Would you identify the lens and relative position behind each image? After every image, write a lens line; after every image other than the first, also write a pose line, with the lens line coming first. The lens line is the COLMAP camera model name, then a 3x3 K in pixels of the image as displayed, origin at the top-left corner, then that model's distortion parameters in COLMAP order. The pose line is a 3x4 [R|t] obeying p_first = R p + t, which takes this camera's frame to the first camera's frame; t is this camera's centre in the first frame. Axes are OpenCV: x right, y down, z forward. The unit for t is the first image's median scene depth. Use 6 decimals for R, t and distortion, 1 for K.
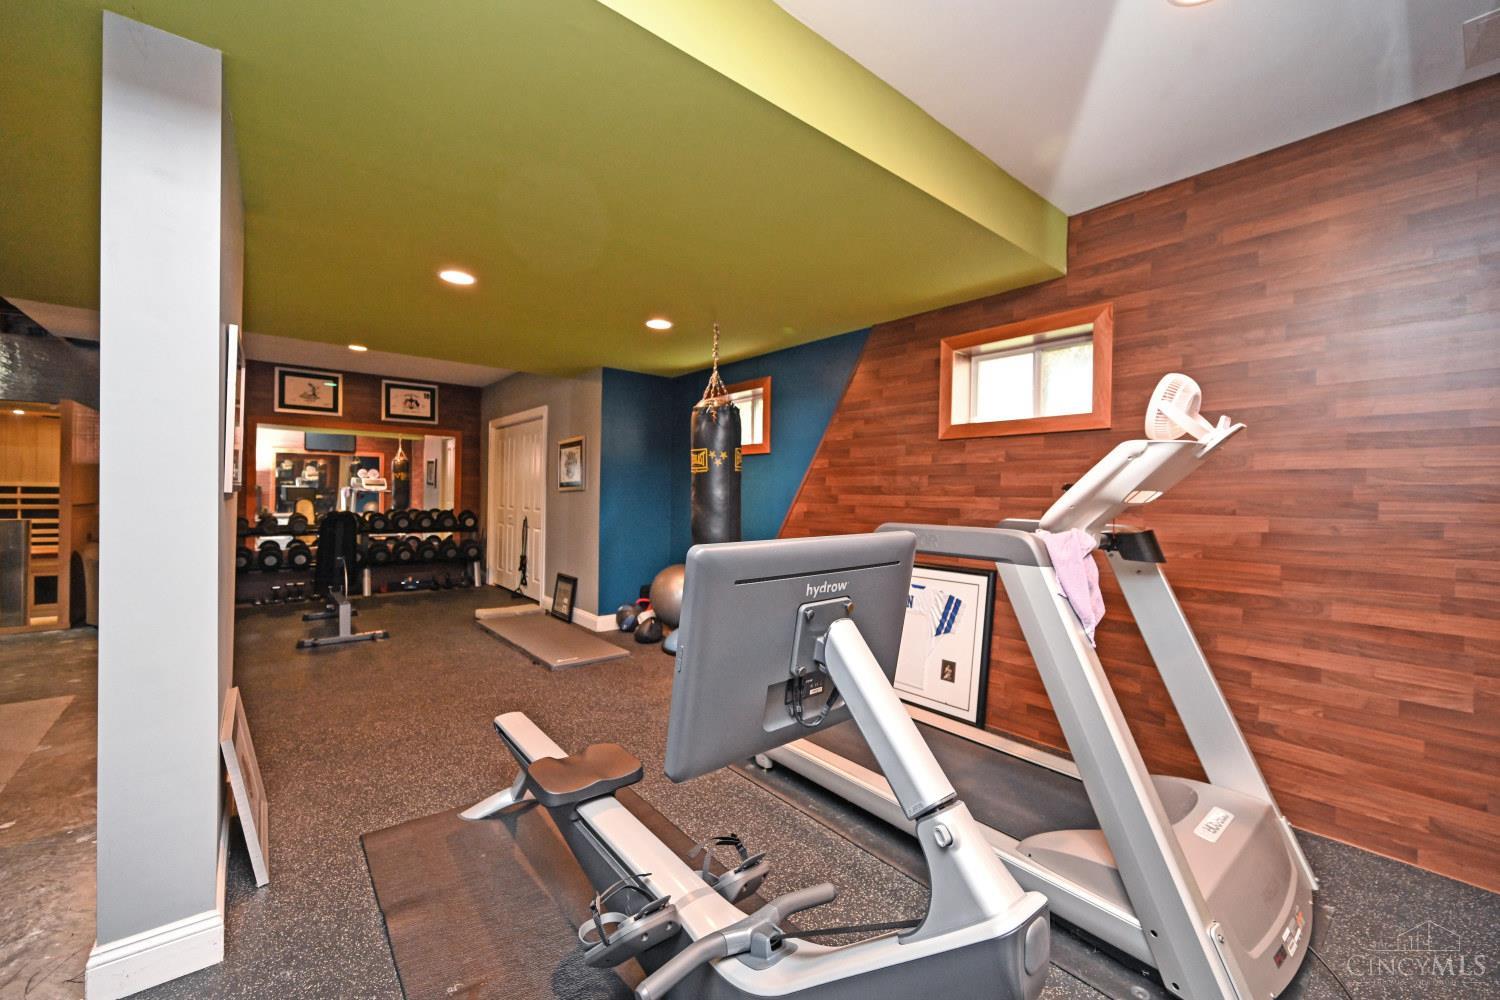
lens RADIAL K [[590.2, 0, 751.3], [0, 590.2, 501.4], [0, 0, 1]] dist [-0.002860, -0.000096]
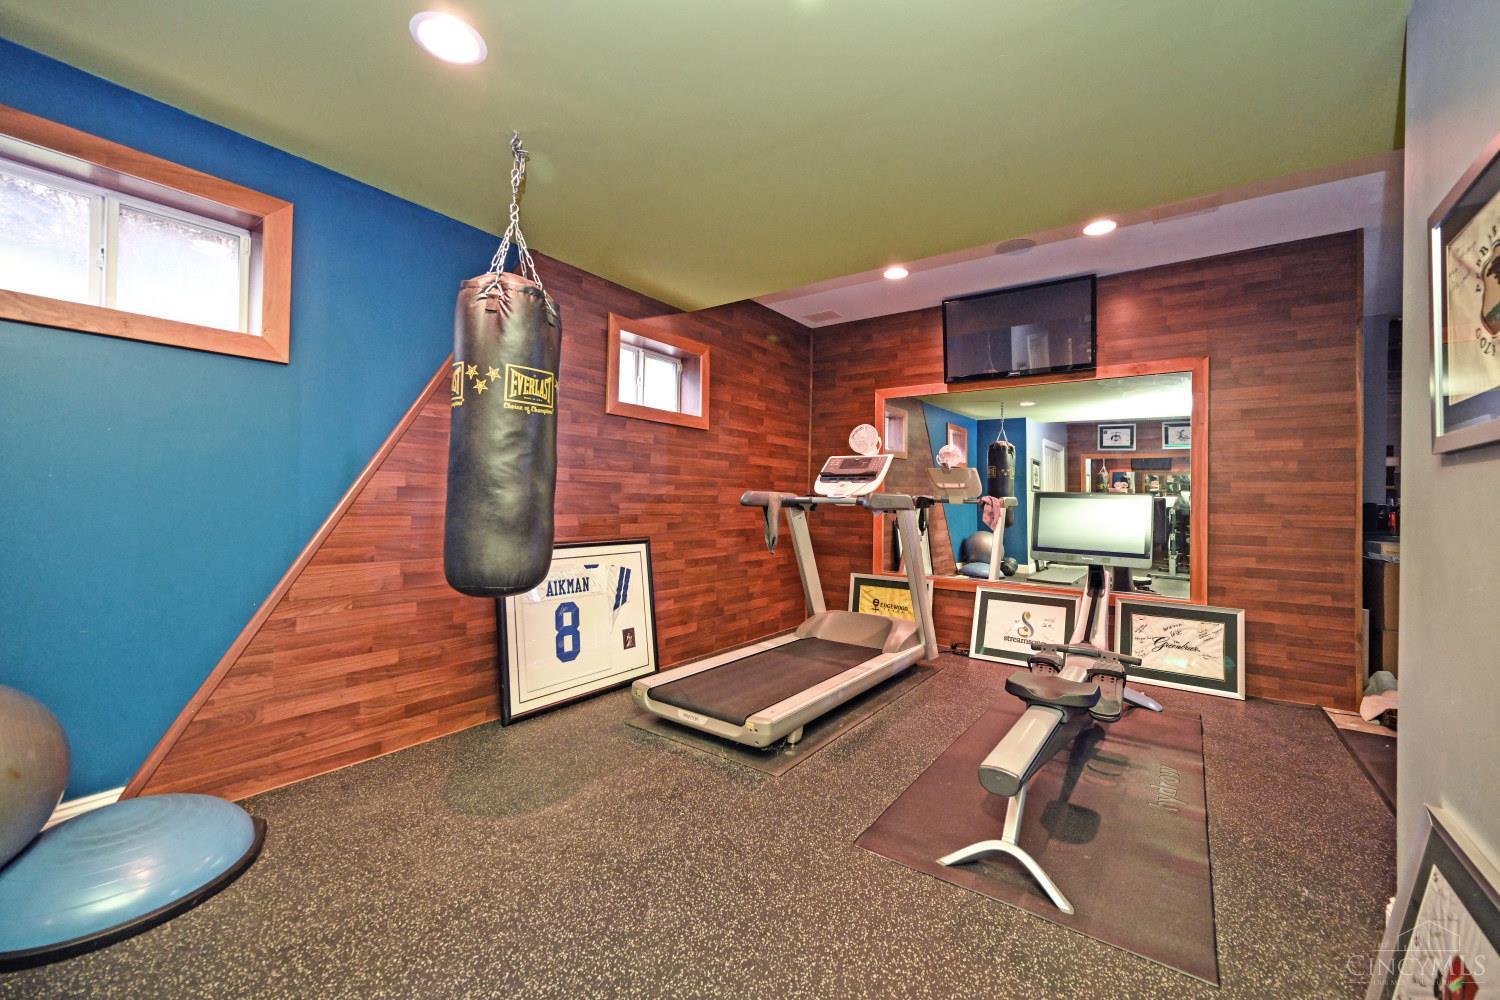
lens RADIAL K [[593.1, 0, 750.1], [0, 593.1, 493.2], [0, 0, 1]] dist [0.000351, 0.000106]
pose [[-0.245678, -0.011629, 0.969282, -0.704373], [-0.014281, 0.999863, 0.008377, 0.017570], [-0.969246, -0.011784, -0.245810, 1.008024]]
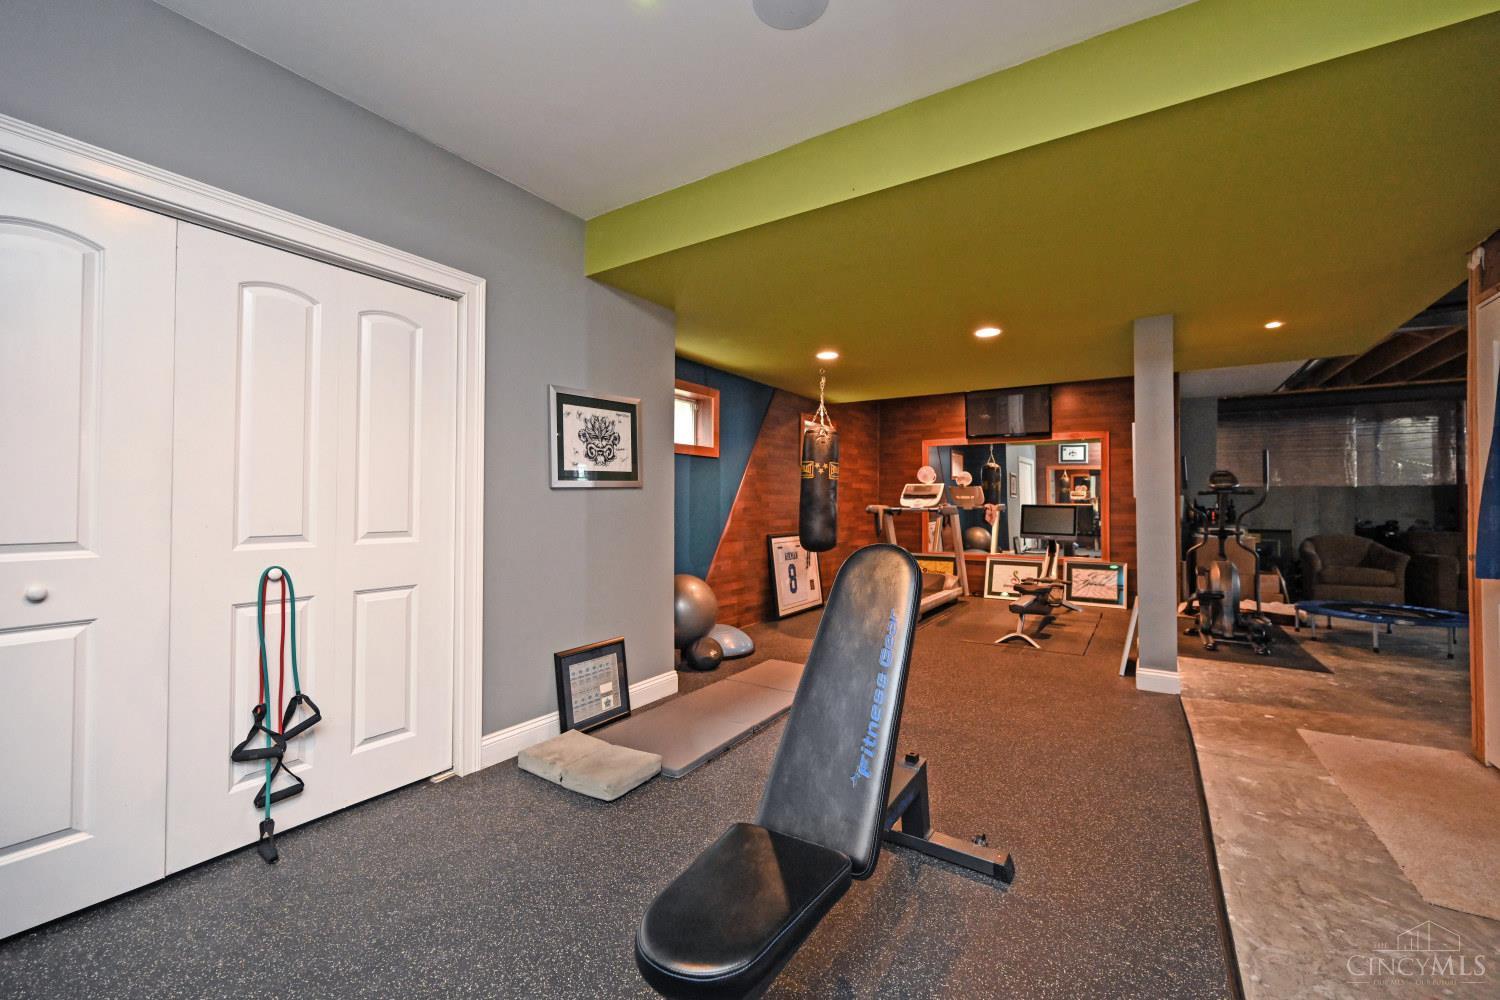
lens RADIAL K [[614.0, 0, 750.0], [0, 614.0, 500.0], [0, 0, 1]] dist [-0.000014, 0.000015]
pose [[-0.299108, -0.014889, 0.954103, -1.492099], [-0.001316, 0.999884, 0.015191, -0.025288], [-0.954218, 0.003288, -0.299093, 1.734040]]
